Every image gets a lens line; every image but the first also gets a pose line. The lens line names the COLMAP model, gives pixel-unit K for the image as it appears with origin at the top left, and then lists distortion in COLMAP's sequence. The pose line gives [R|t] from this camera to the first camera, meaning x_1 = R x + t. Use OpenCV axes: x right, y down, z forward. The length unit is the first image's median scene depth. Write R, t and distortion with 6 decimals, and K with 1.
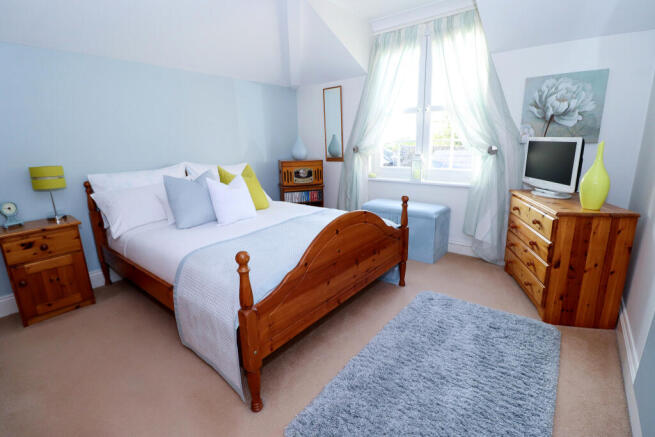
lens RADIAL K [[307.2, 0, 327.5], [0, 307.2, 218.5], [0, 0, 1]] dist [0.000799, -0.015813]
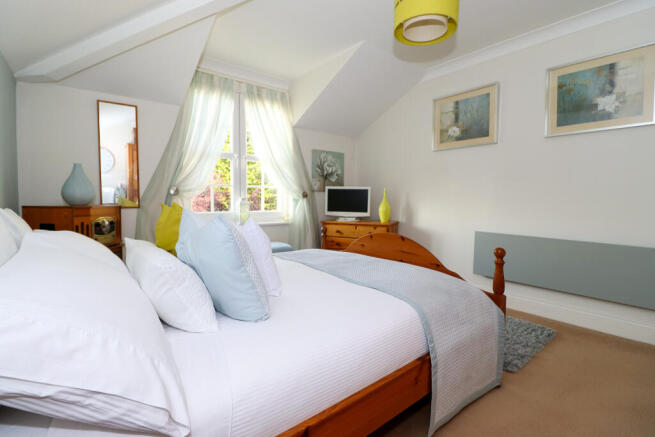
lens RADIAL K [[307.2, 0, 327.5], [0, 307.2, 218.5], [0, 0, 1]] dist [0.000799, -0.015813]
pose [[0.189892, -0.034778, 0.981189, -0.883981], [0.227120, 0.973821, -0.009438, -0.089105], [-0.955174, 0.224640, 0.192819, 0.721737]]
